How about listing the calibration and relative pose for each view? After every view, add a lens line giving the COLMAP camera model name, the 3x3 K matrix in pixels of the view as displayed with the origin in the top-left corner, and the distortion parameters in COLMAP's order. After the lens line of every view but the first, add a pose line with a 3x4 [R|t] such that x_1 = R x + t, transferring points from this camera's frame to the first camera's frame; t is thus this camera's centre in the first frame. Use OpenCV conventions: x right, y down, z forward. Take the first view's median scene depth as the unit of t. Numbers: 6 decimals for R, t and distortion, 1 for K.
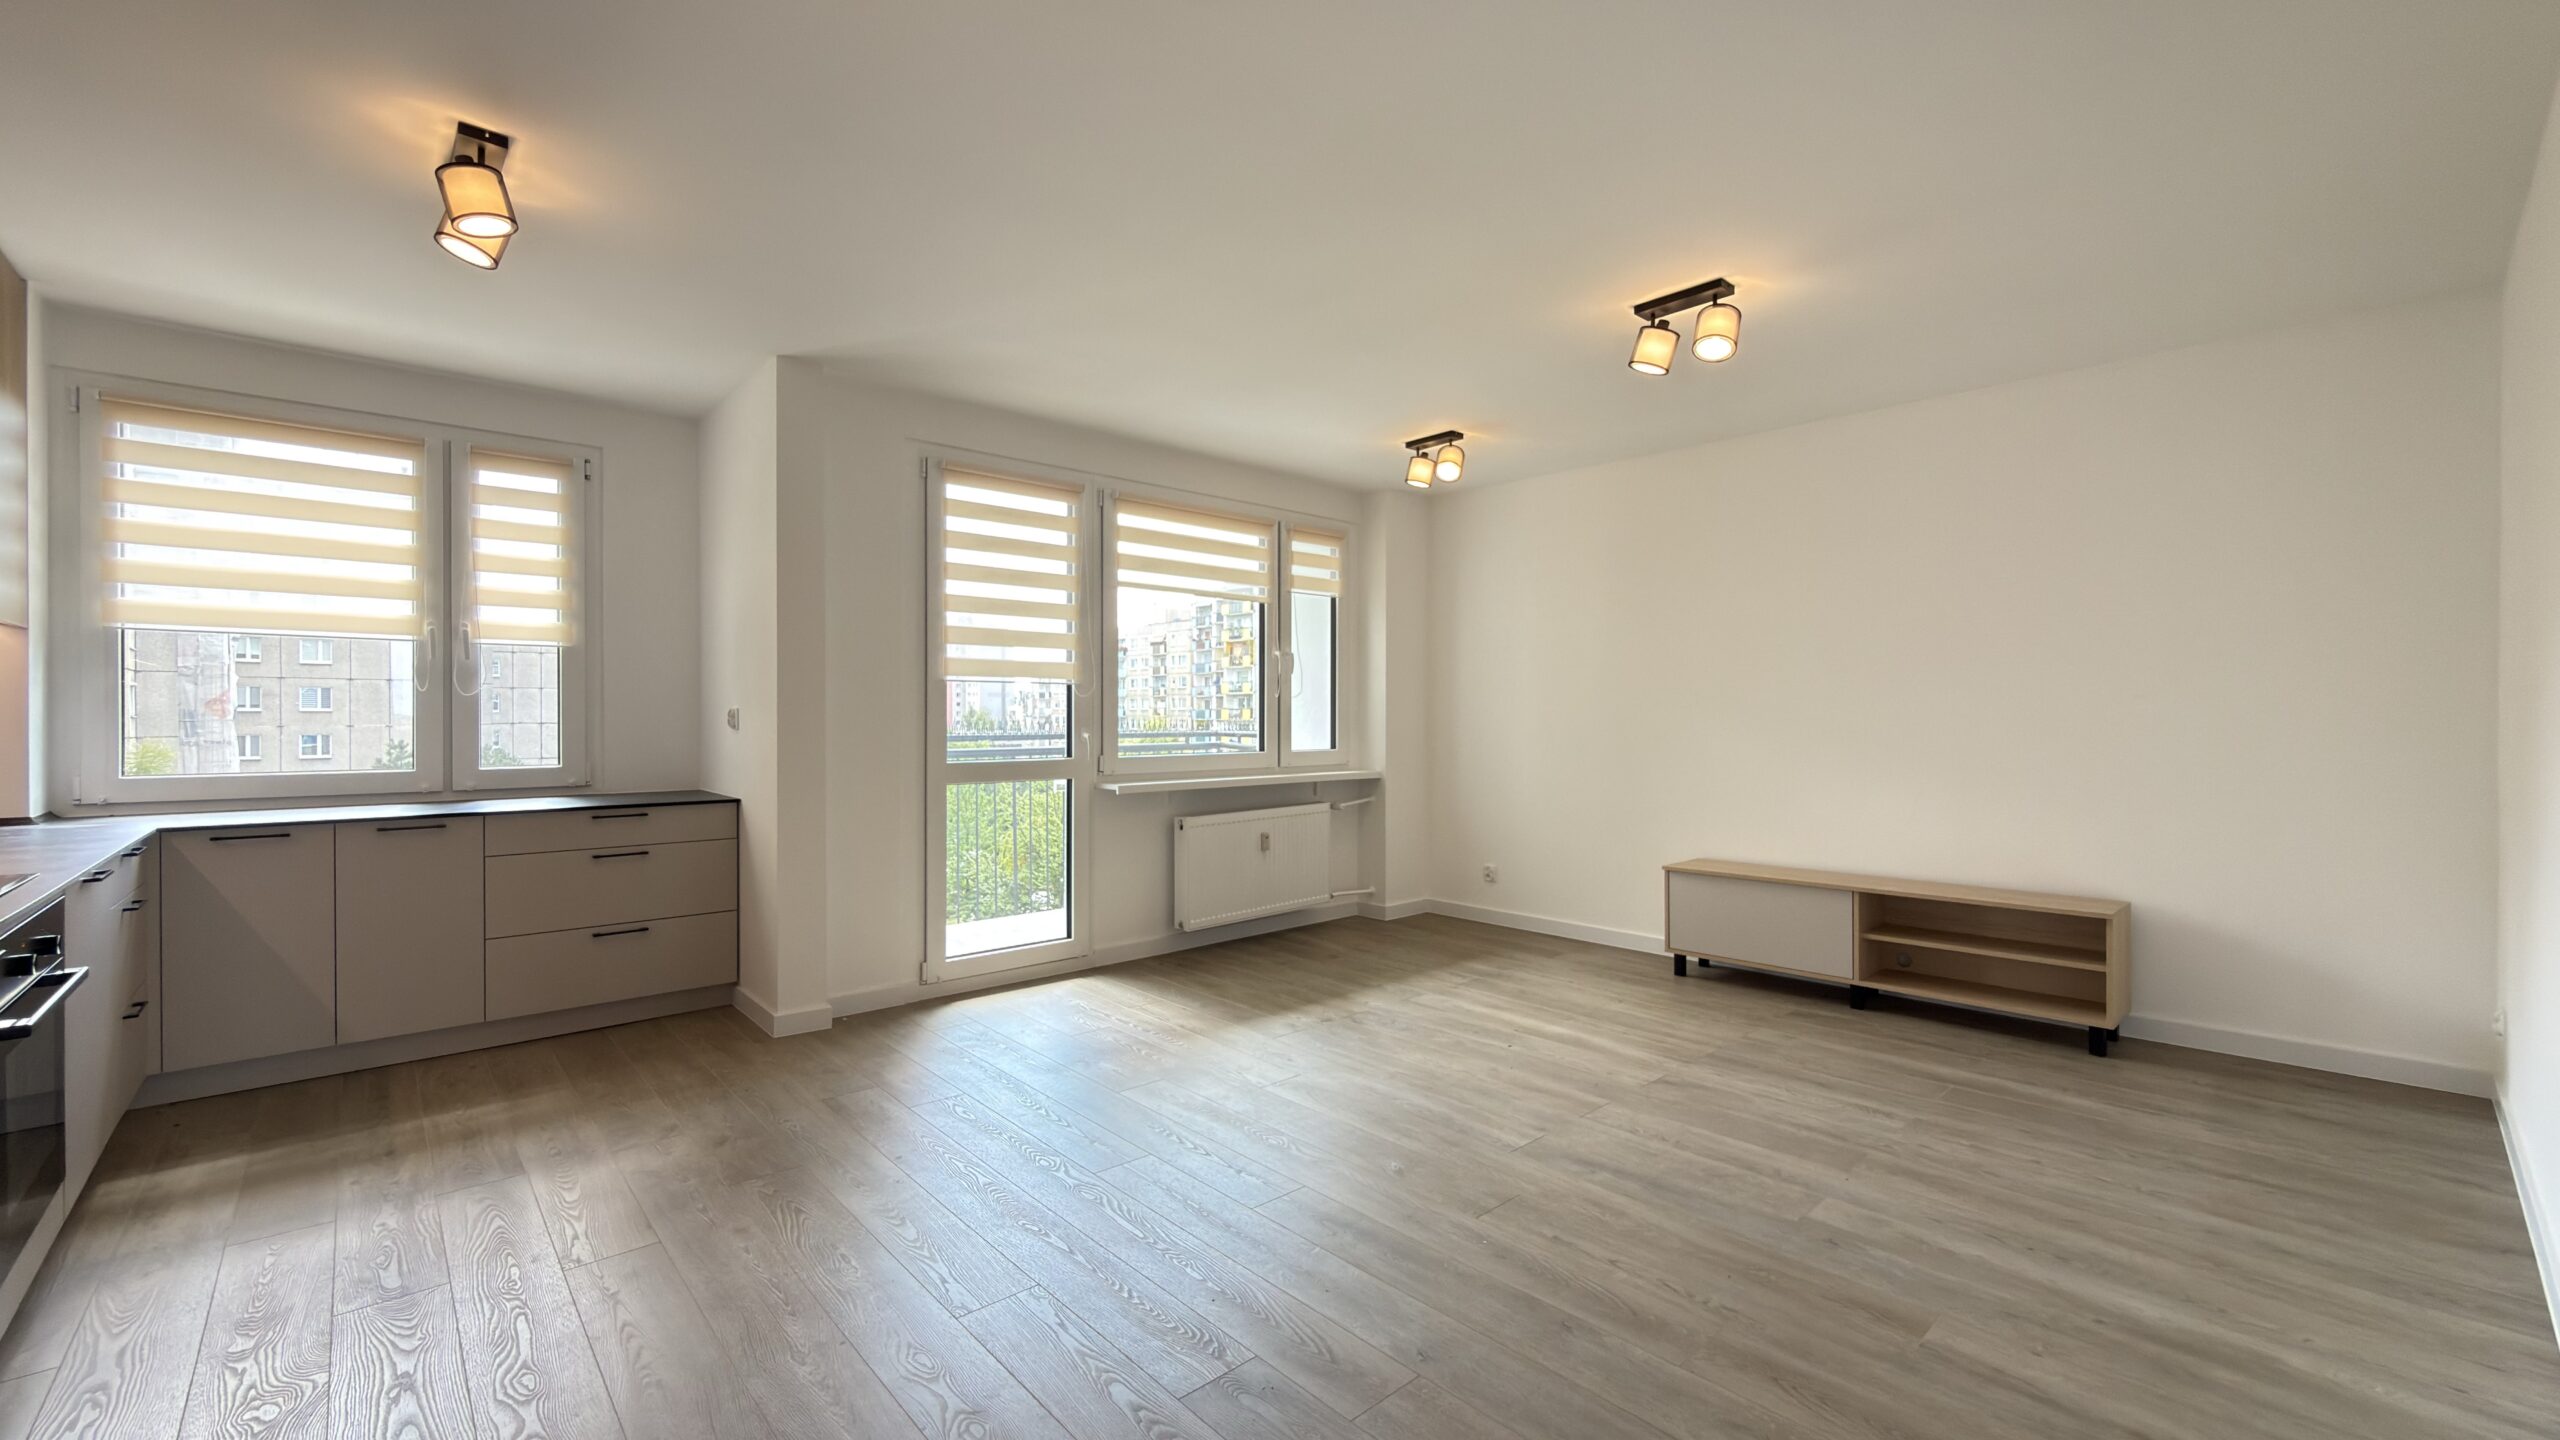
lens RADIAL K [[1016.9, 0, 1280.0], [0, 1016.9, 720.0], [0, 0, 1]] dist [-0.000109, 0.000032]
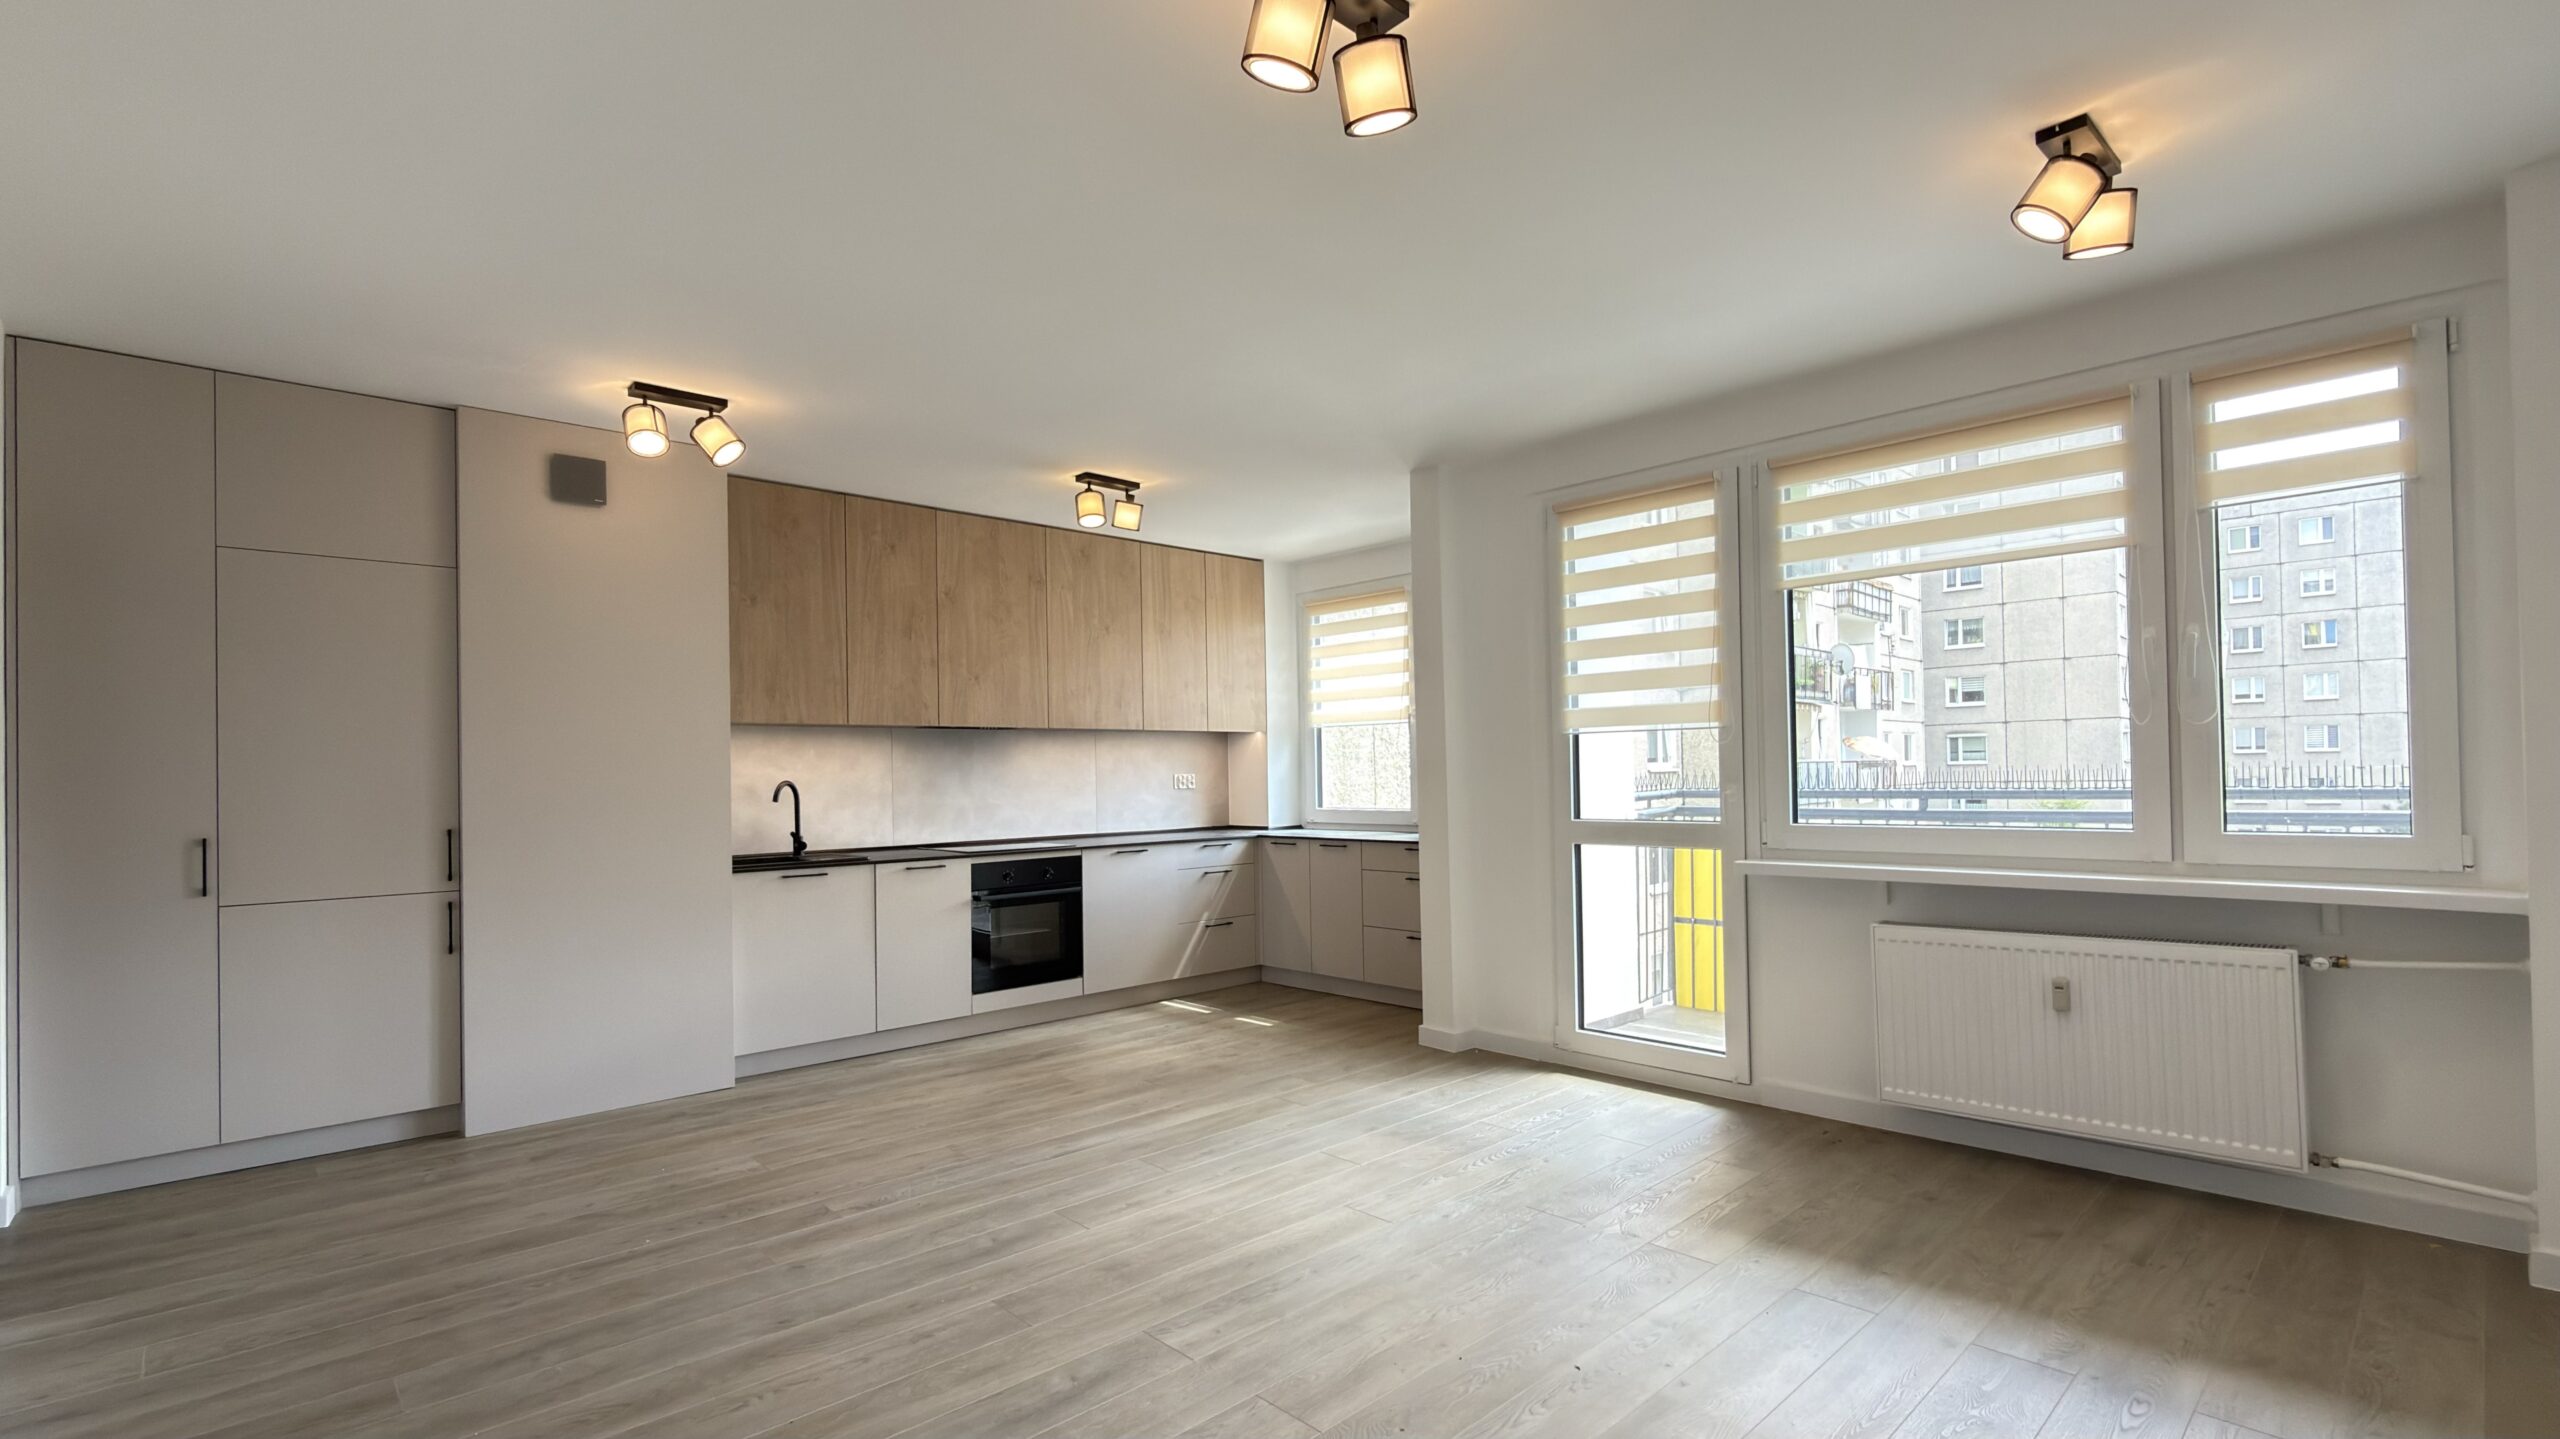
lens RADIAL K [[1141.4, 0, 1278.9], [0, 1141.4, 755.3], [0, 0, 1]] dist [0.002291, 0.000424]
pose [[0.013754, -0.017107, -0.999759, 0.820906], [0.013277, 0.999769, -0.016924, -0.004774], [0.999817, -0.013041, 0.013978, 0.801605]]
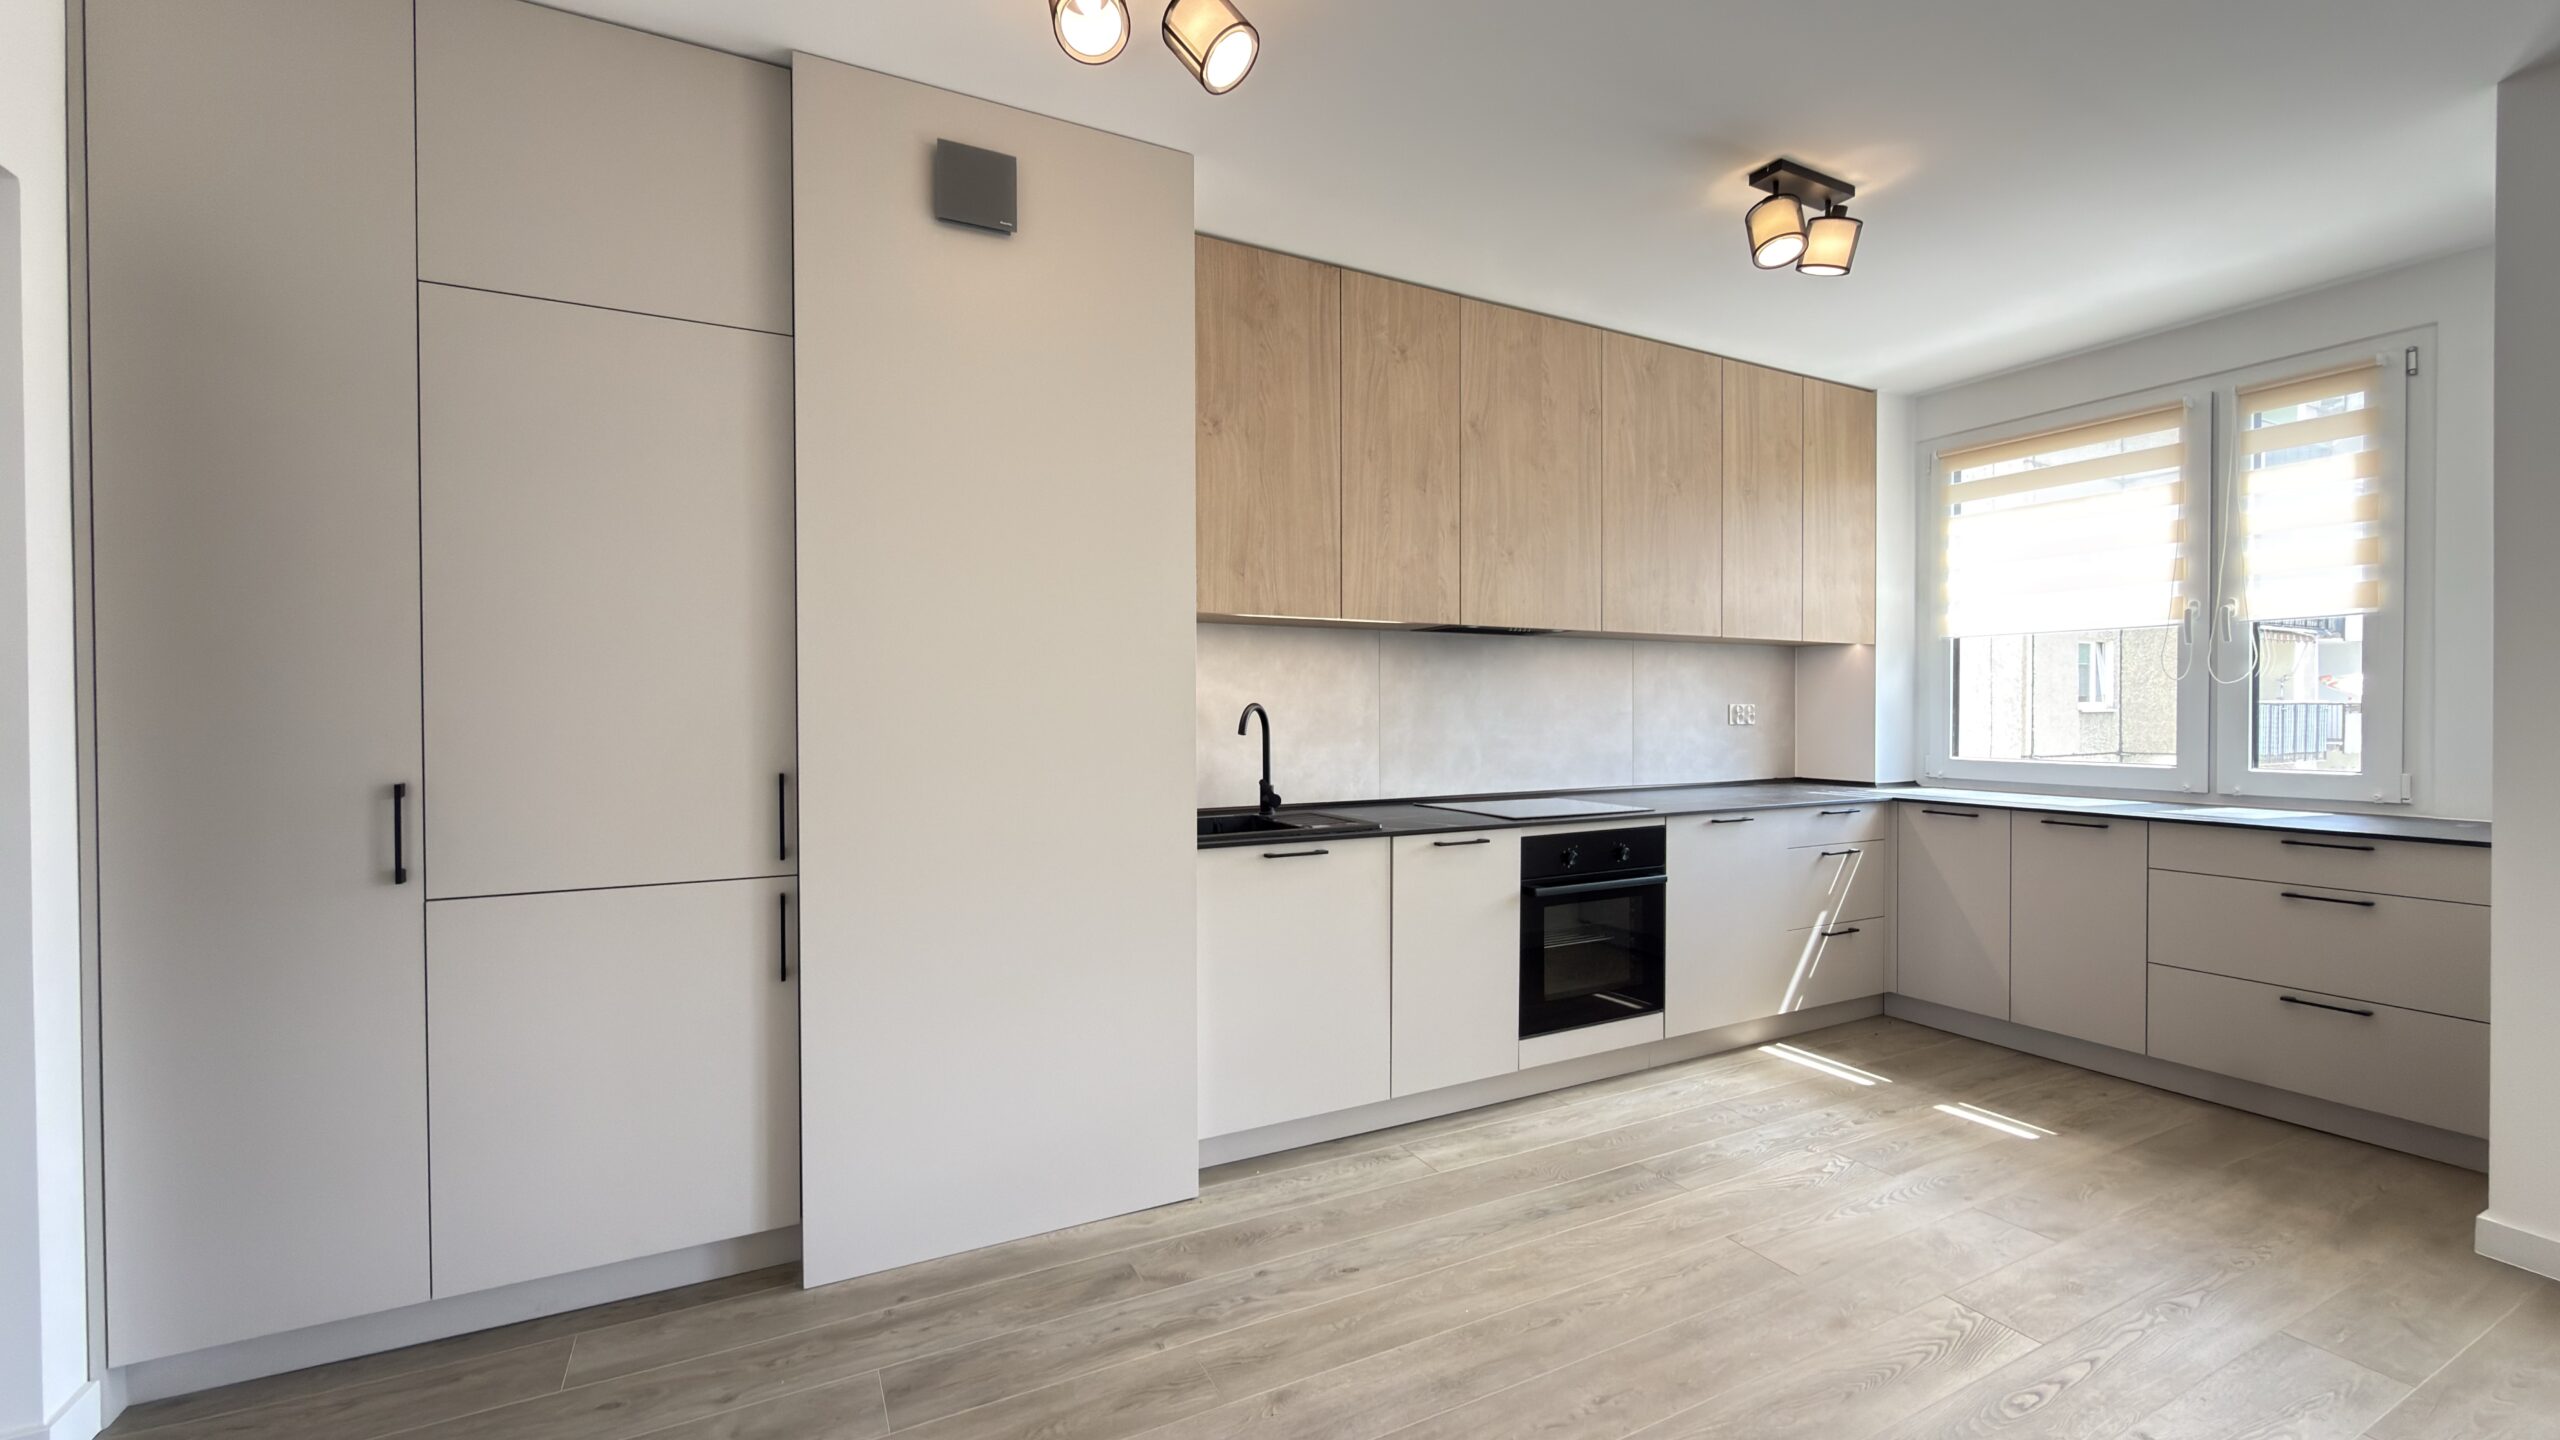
lens RADIAL K [[1016.9, 0, 1280.0], [0, 1016.9, 720.0], [0, 0, 1]] dist [-0.000109, 0.000032]
pose [[-0.261846, 0.010536, -0.965052, 0.244106], [-0.002635, 0.999929, 0.011632, -0.001450], [0.965106, 0.005589, -0.261799, 0.474083]]
